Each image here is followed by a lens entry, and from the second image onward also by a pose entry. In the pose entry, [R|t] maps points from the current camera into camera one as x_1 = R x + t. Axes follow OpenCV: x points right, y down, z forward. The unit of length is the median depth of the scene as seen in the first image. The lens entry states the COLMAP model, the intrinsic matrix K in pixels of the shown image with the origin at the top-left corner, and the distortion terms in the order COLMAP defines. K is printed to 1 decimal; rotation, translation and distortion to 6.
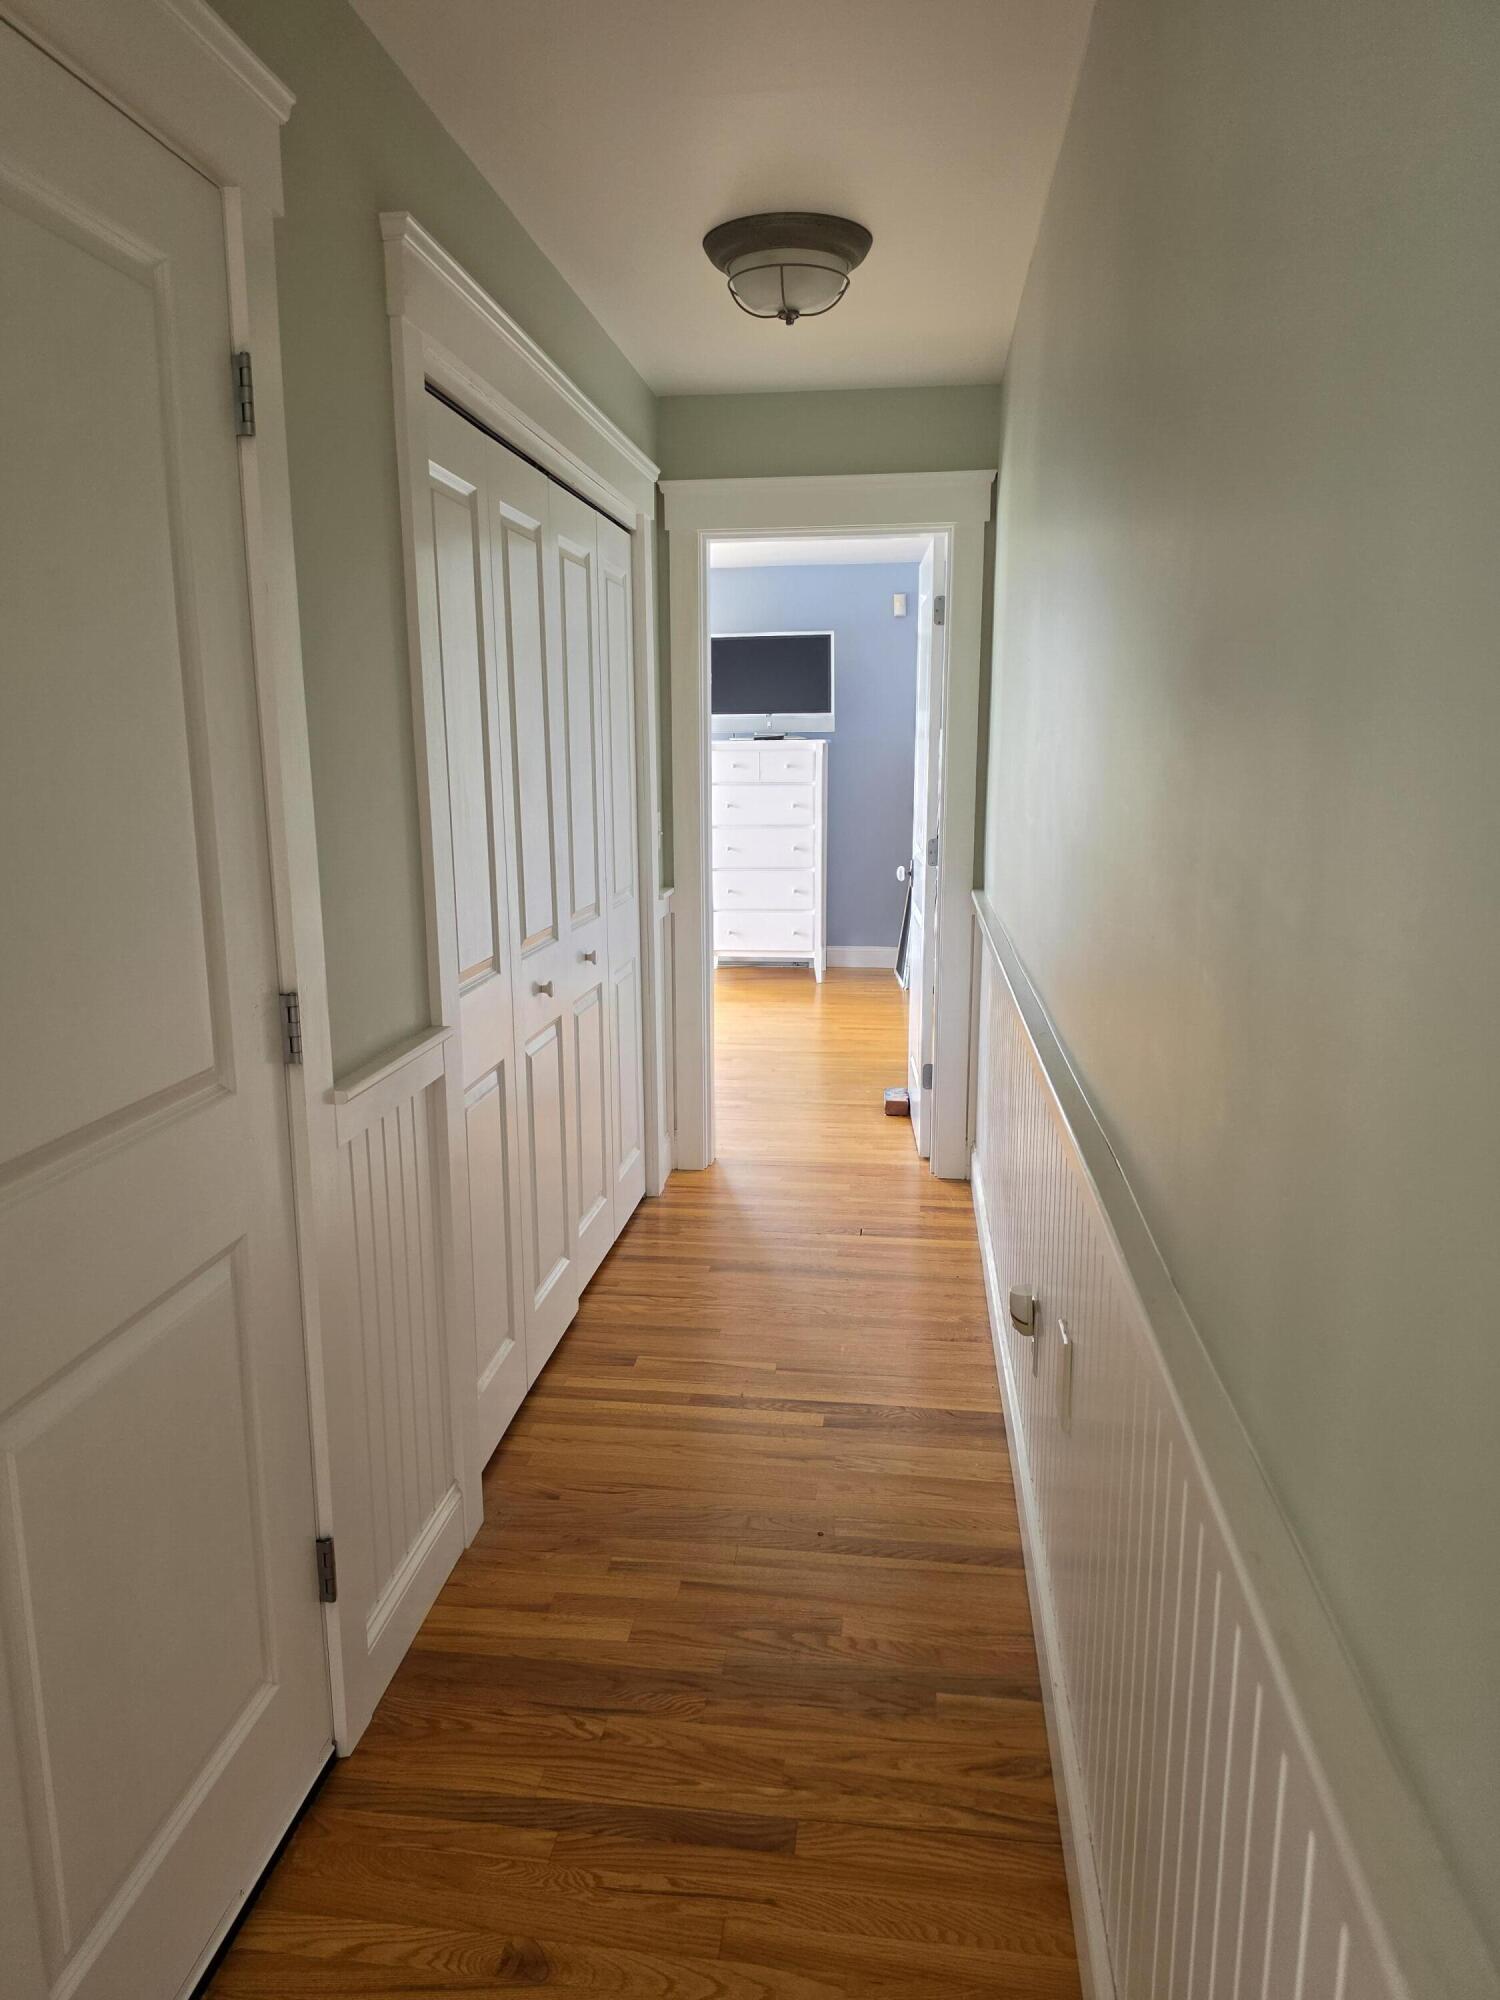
lens RADIAL K [[1380.2, 0, 750.0], [0, 1380.2, 1000.0], [0, 0, 1]] dist [0.074639, -0.122050]
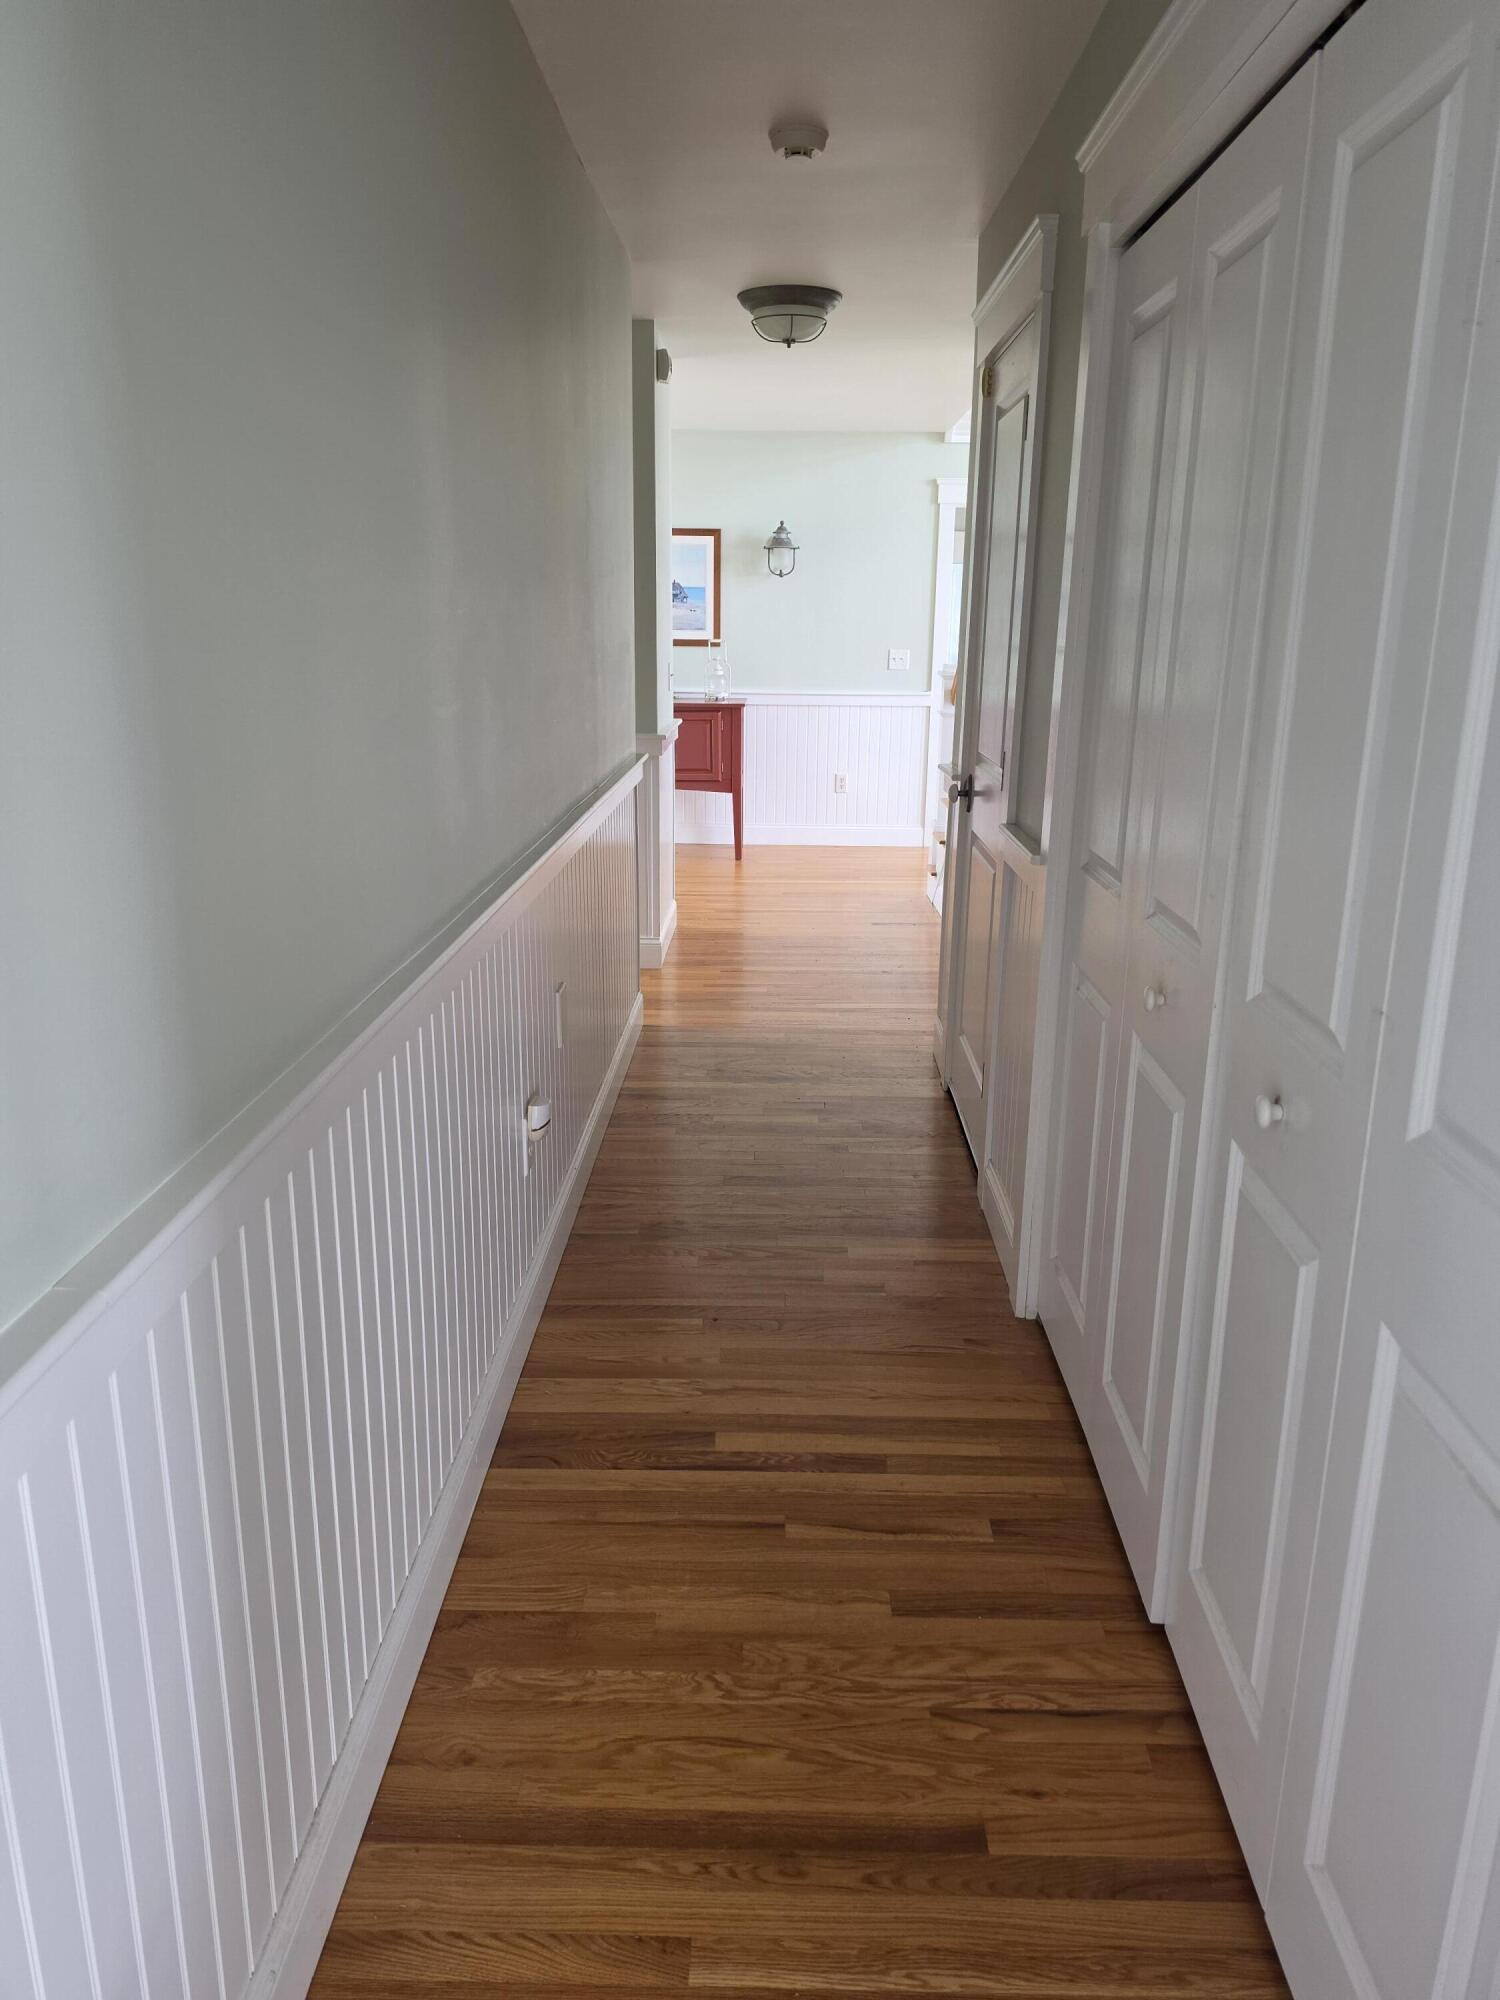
lens RADIAL K [[1380.2, 0, 750.0], [0, 1380.2, 1000.0], [0, 0, 1]] dist [0.074639, -0.122050]
pose [[-0.995965, 0.018673, -0.087775, 0.107100], [-0.022568, 0.894558, 0.446382, -0.326032], [0.086856, 0.446562, -0.890527, 1.736375]]
